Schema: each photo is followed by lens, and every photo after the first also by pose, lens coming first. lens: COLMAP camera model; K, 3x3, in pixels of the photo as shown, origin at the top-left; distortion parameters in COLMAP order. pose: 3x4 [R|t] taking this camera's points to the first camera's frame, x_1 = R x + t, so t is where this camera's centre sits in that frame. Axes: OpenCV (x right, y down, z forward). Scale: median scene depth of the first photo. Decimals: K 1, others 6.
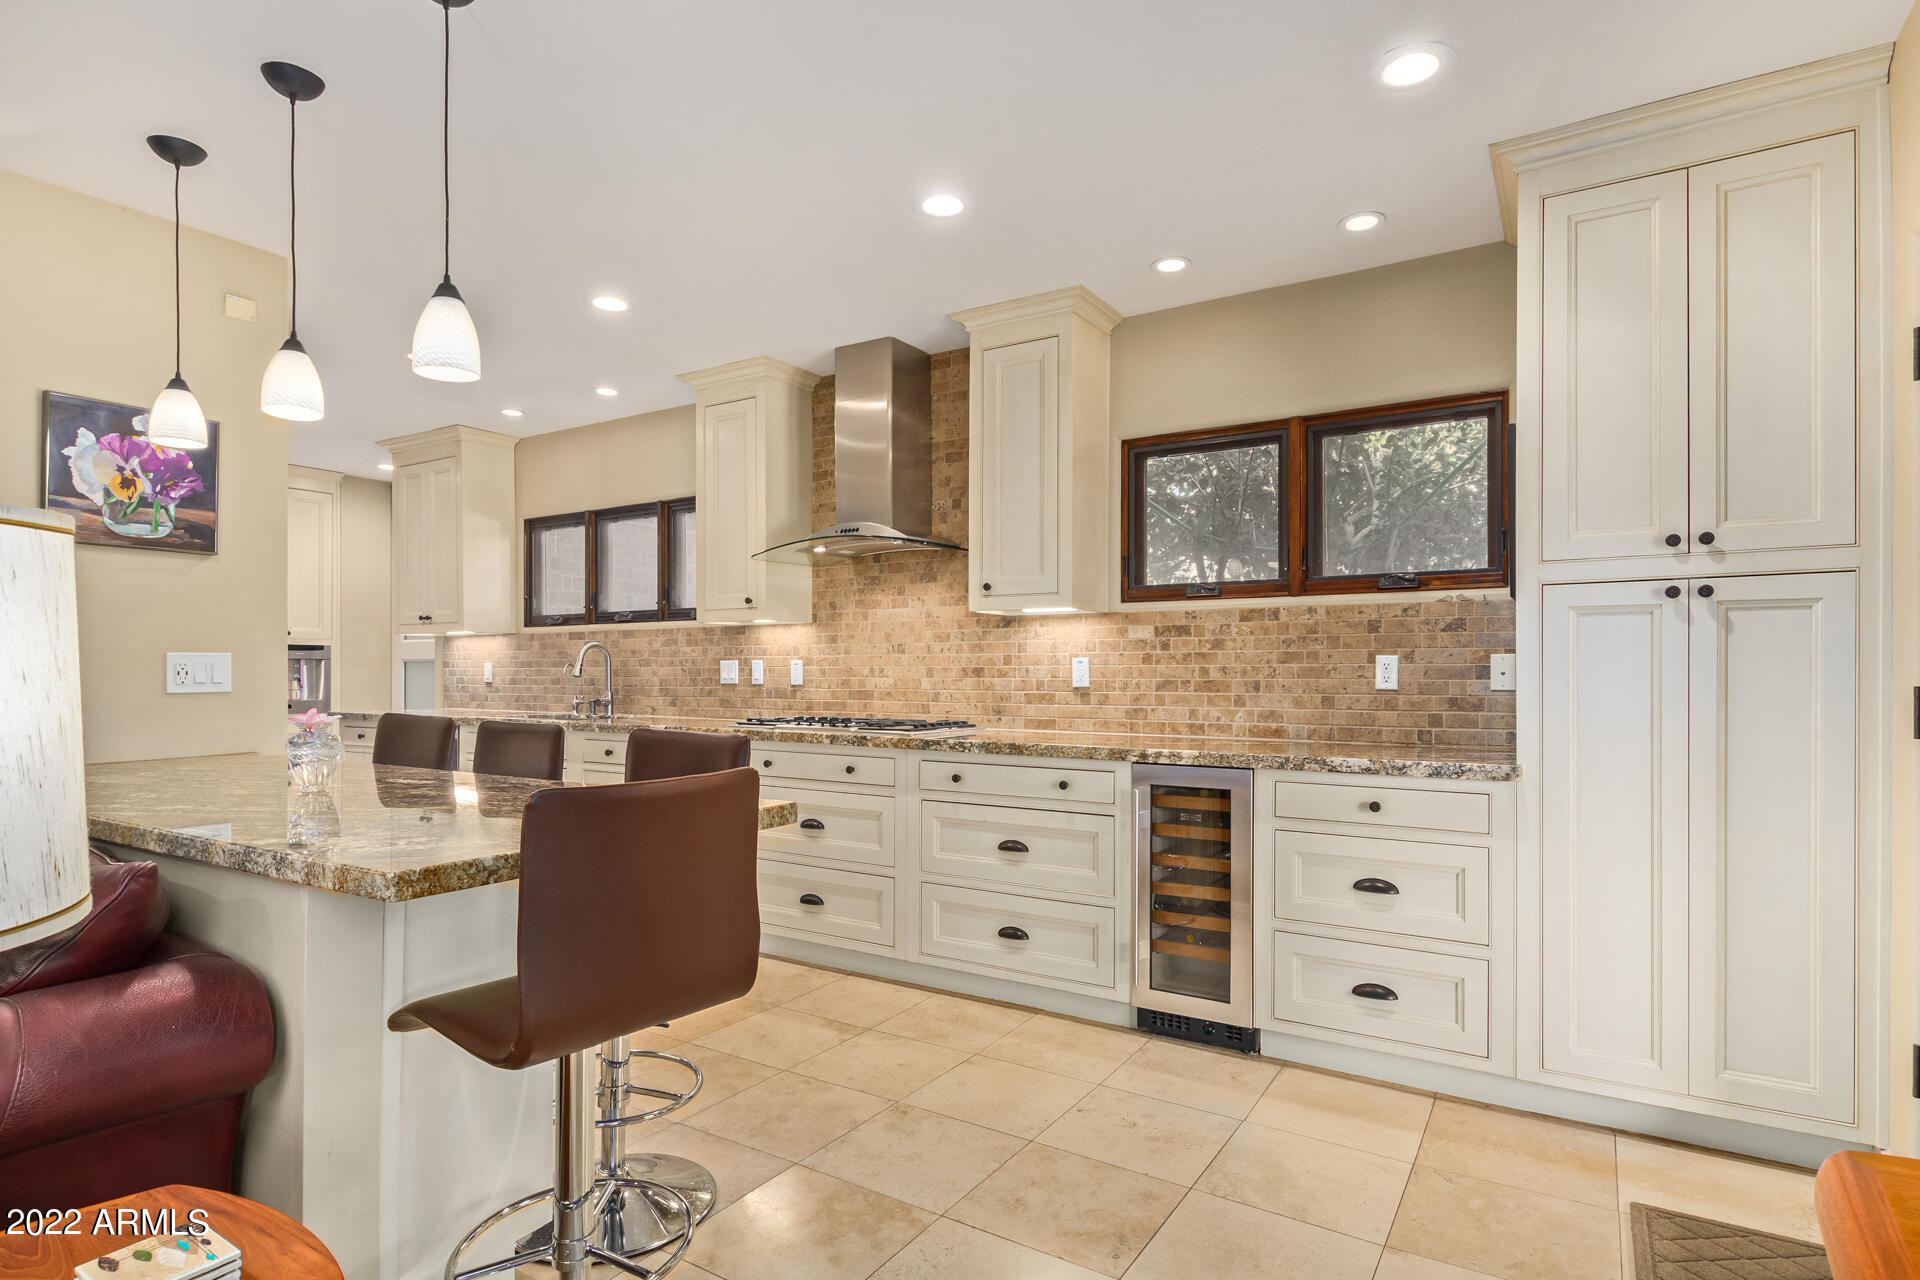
lens RADIAL K [[998.2, 0, 965.1], [0, 998.2, 670.6], [0, 0, 1]] dist [-0.000927, -0.000436]
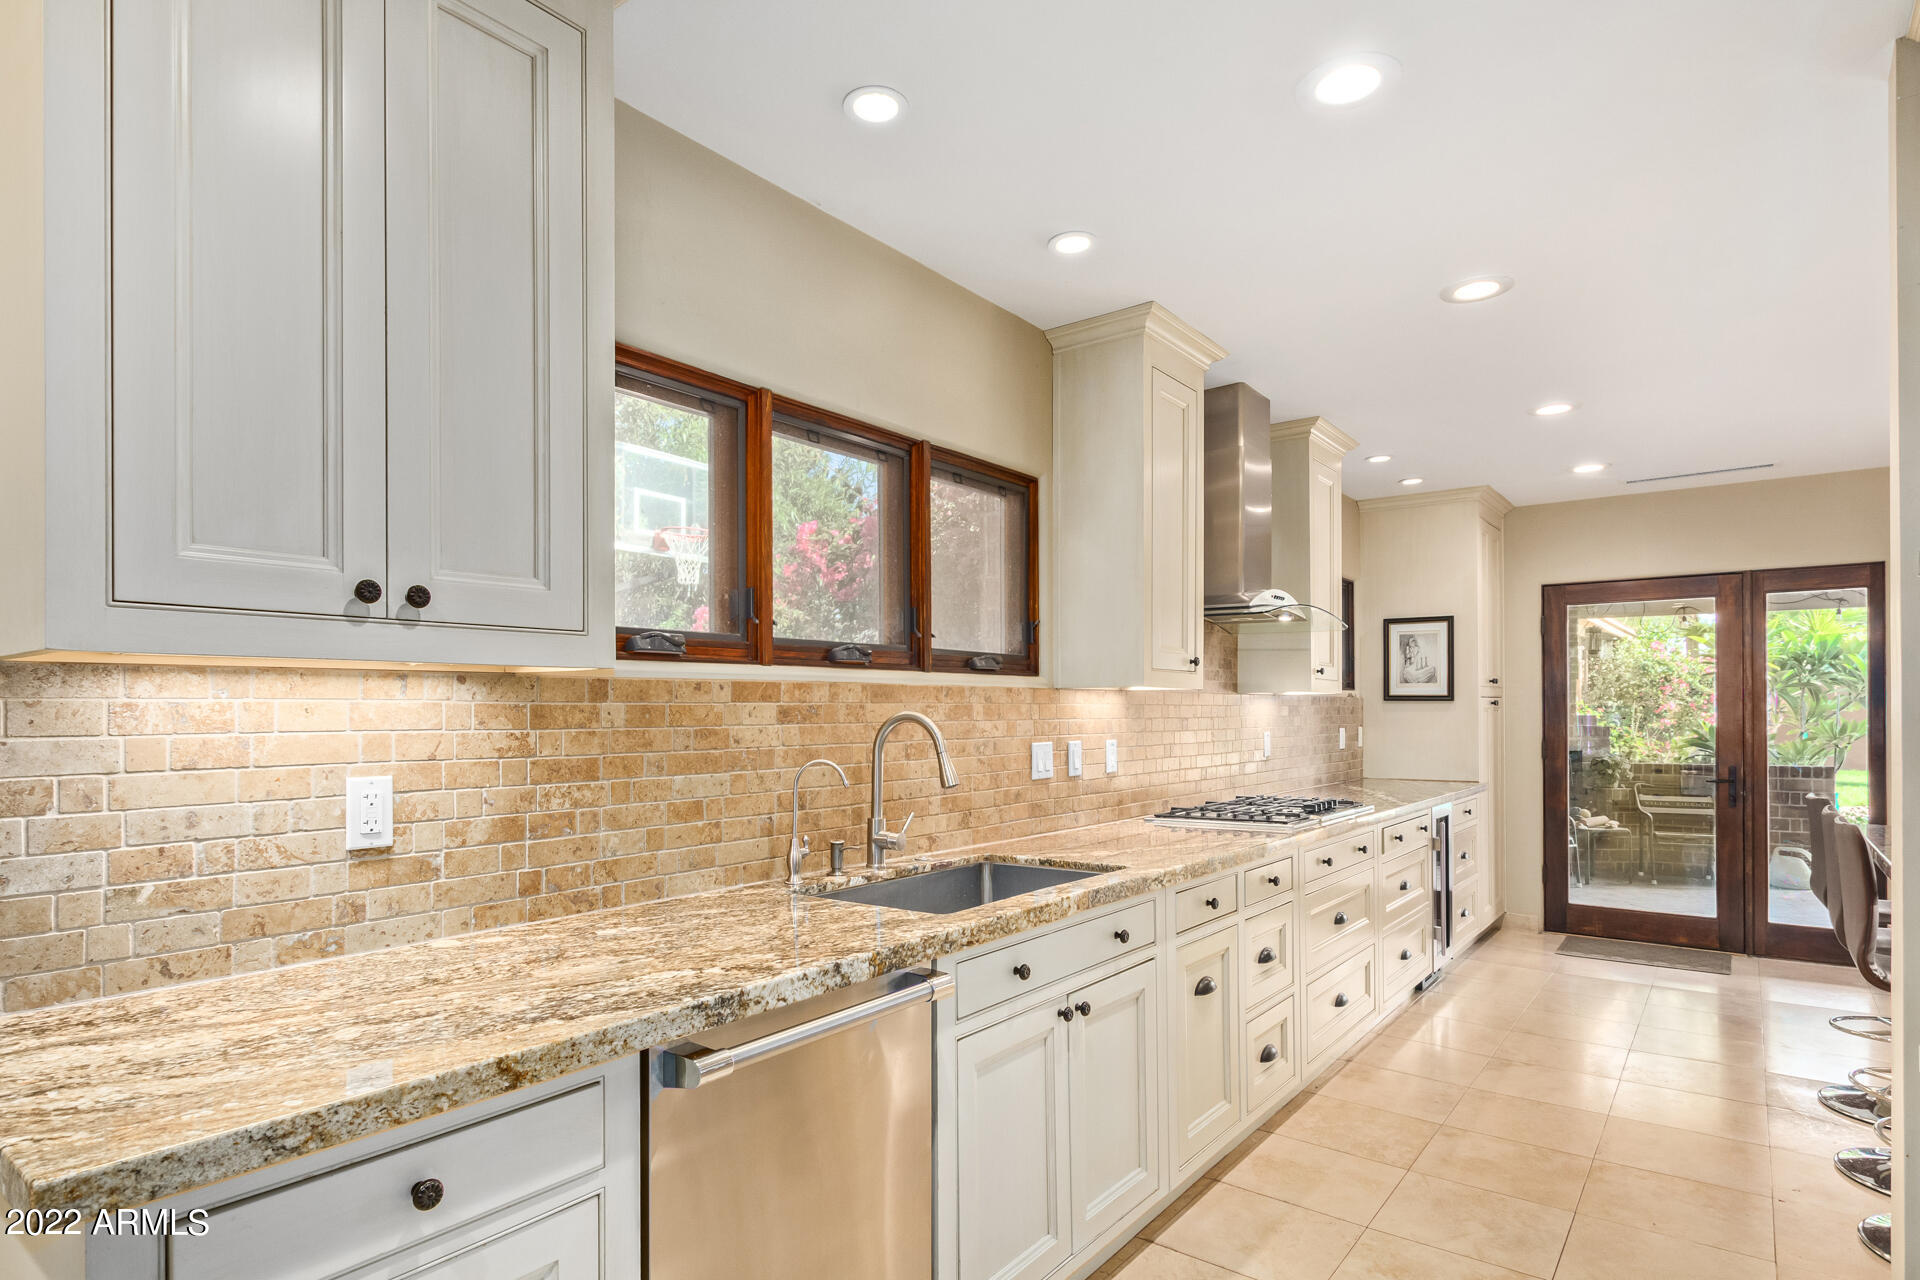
lens RADIAL K [[1041.3, 0, 952.1], [0, 1041.3, 710.9], [0, 0, 1]] dist [0.002100, 0.000252]
pose [[0.091184, -0.000495, 0.995834, -1.036798], [0.000725, 1.000000, 0.000430, -0.035184], [-0.995834, 0.000683, 0.091185, 1.142967]]
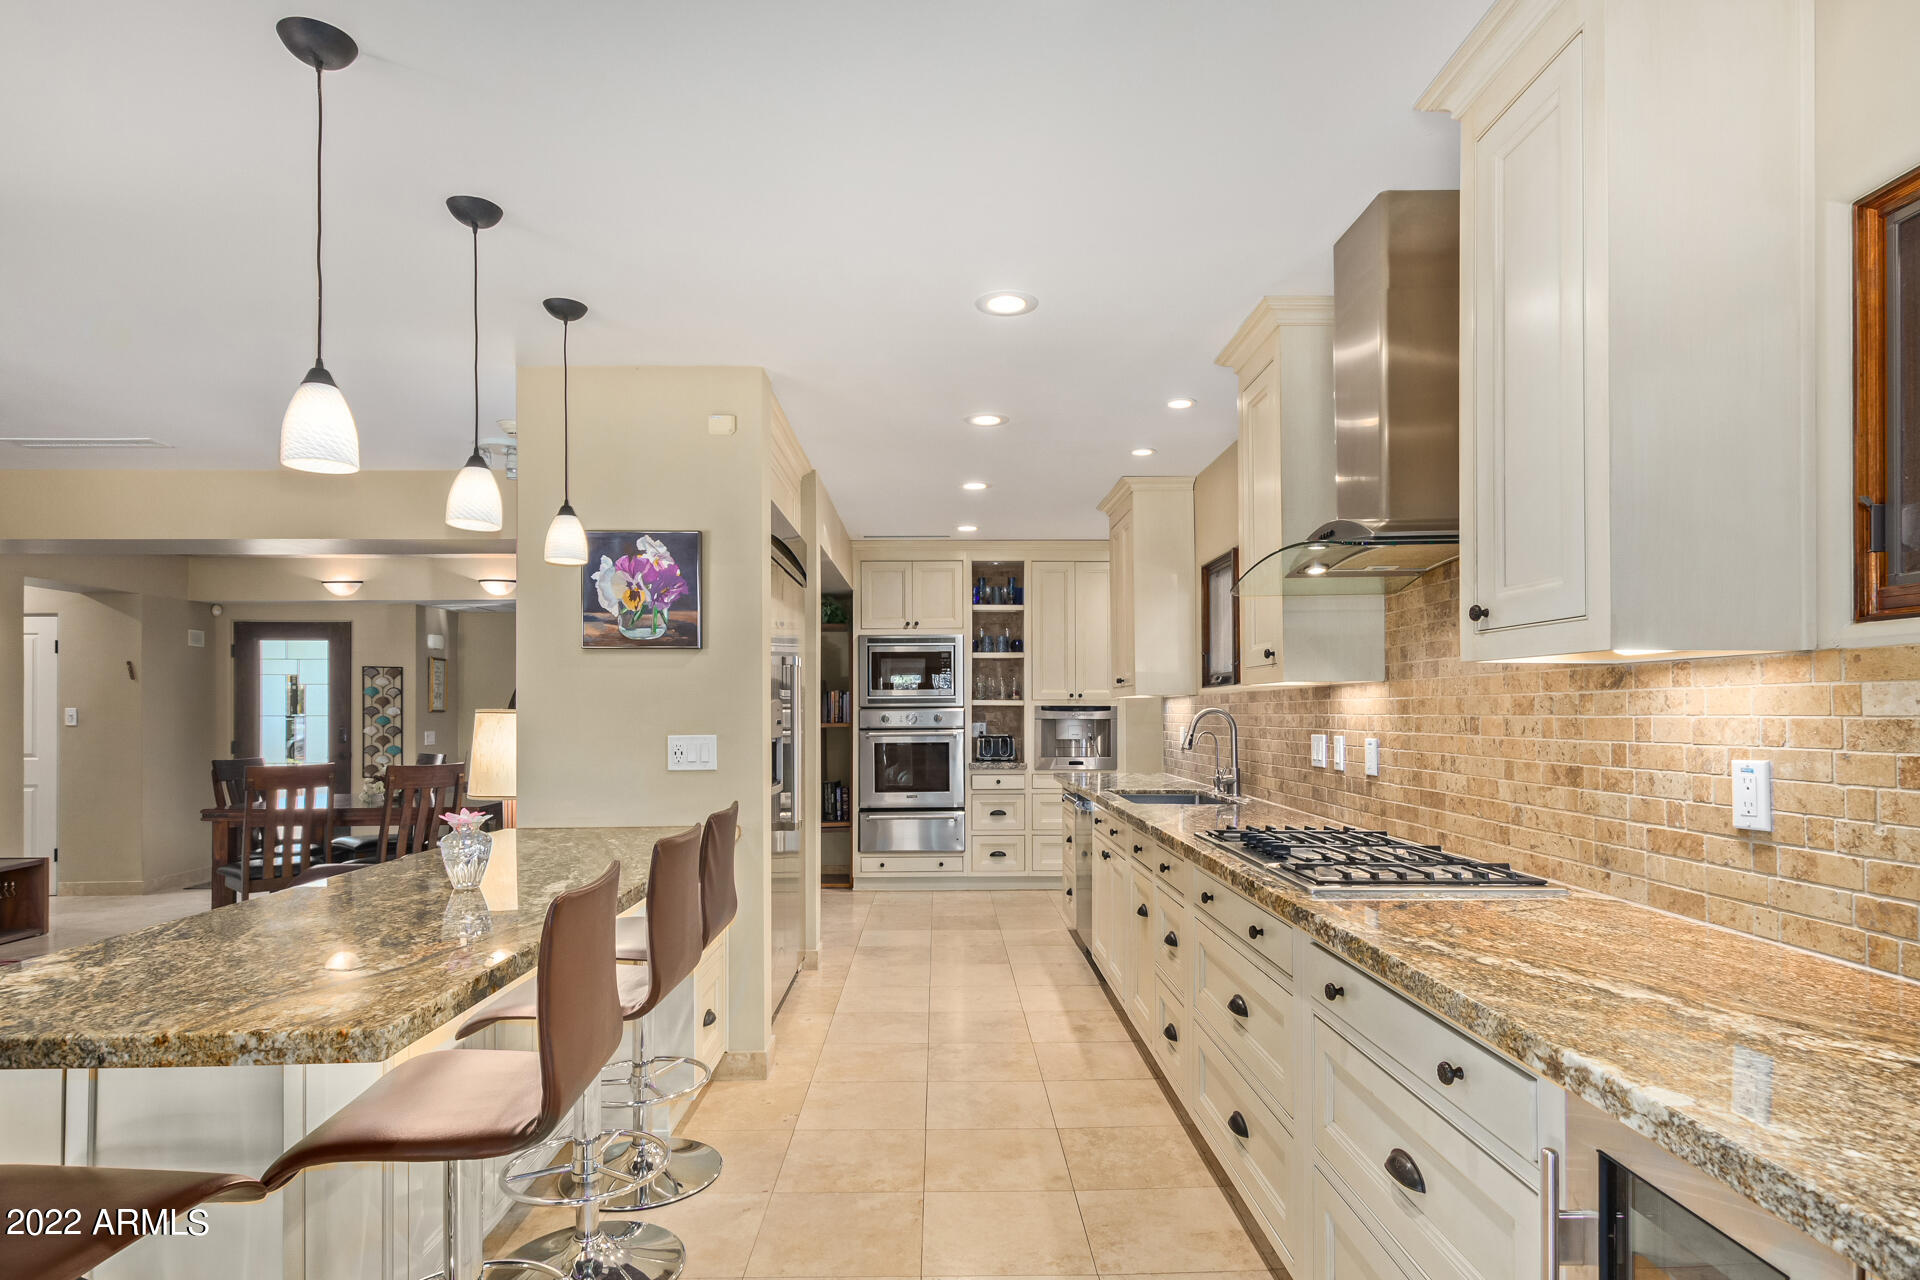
lens RADIAL K [[1011.9, 0, 957.8], [0, 1011.9, 704.5], [0, 0, 1]] dist [0.002013, 0.000189]
pose [[0.548466, -0.008282, -0.836132, 0.262628], [0.003684, 0.999965, -0.007488, -0.031040], [0.836165, 0.001027, 0.548477, 0.442147]]
